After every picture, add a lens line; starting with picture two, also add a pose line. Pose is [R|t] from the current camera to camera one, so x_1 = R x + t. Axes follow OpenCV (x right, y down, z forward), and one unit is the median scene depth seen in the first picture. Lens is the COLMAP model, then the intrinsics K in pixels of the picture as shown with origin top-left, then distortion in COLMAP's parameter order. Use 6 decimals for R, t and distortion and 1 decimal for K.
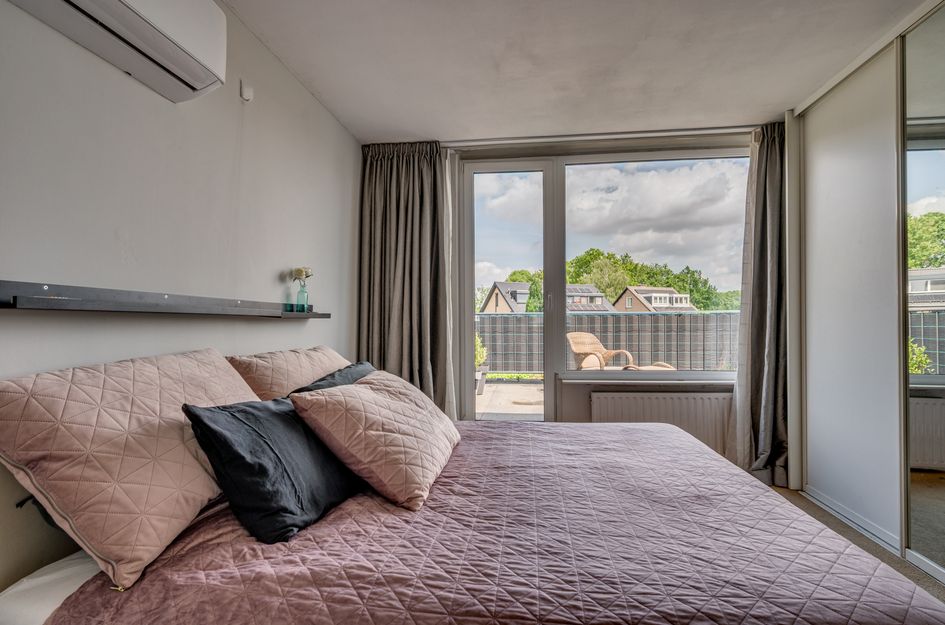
lens RADIAL K [[480.0, 0, 474.1], [0, 480.0, 311.2], [0, 0, 1]] dist [0.018733, -0.000239]
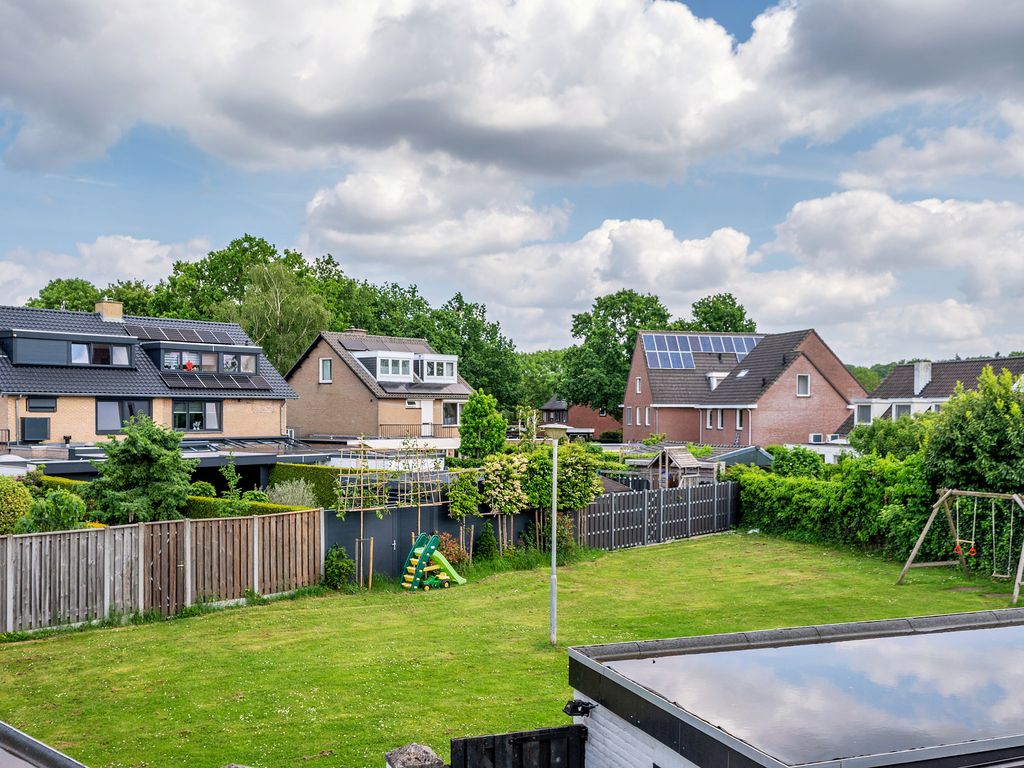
lens RADIAL K [[1072.2, 0, 514.4], [0, 1072.2, 382.5], [0, 0, 1]] dist [-0.056195, 0.000000]
pose [[0.894382, 0.024115, 0.446654, 0.076742], [-0.023591, 0.999699, -0.006734, -0.007064], [-0.446682, -0.004515, 0.894681, 0.135880]]
